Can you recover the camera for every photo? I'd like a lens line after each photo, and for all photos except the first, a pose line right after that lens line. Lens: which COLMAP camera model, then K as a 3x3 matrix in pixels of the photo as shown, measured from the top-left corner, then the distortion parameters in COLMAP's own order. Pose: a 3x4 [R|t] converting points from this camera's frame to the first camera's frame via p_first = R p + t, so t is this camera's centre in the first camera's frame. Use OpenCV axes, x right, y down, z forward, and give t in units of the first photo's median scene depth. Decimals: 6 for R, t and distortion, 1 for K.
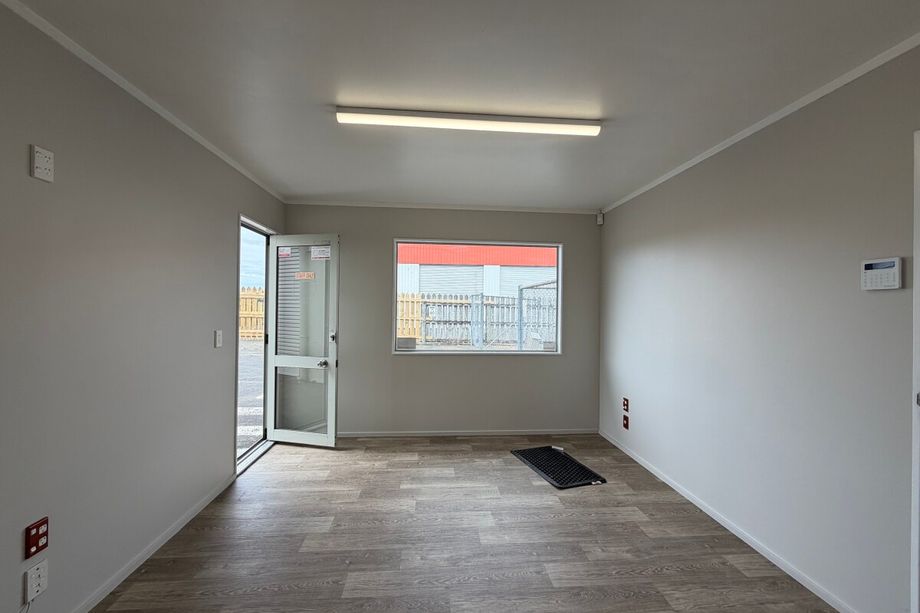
lens RADIAL K [[366.1, 0, 458.6], [0, 366.1, 306.5], [0, 0, 1]] dist [0.000866, 0.000299]
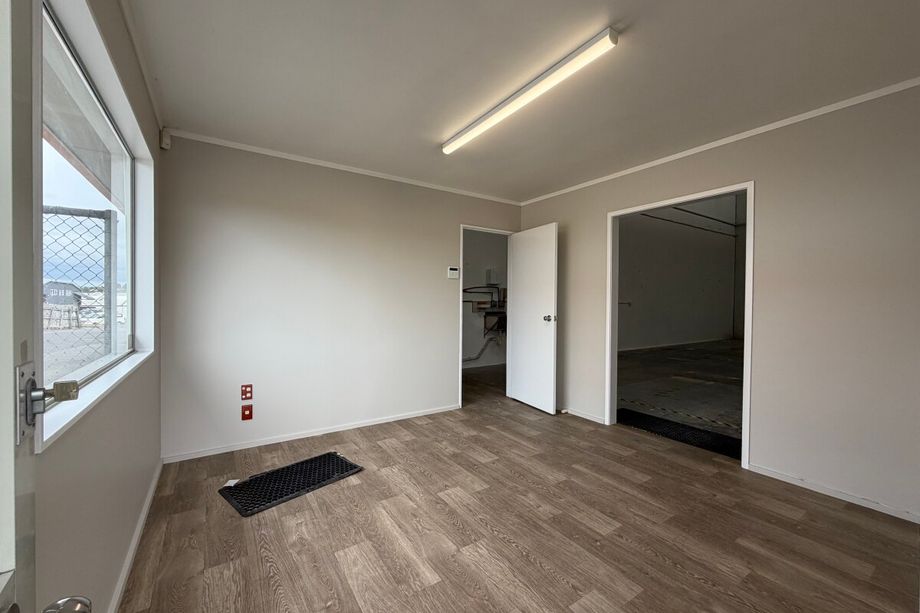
lens RADIAL K [[366.1, 0, 458.6], [0, 366.1, 306.5], [0, 0, 1]] dist [0.000866, 0.000299]
pose [[-0.484282, -0.024826, 0.874560, -0.630210], [-0.014980, 0.999686, 0.020083, 0.054836], [-0.874784, -0.003375, -0.484502, 1.194504]]
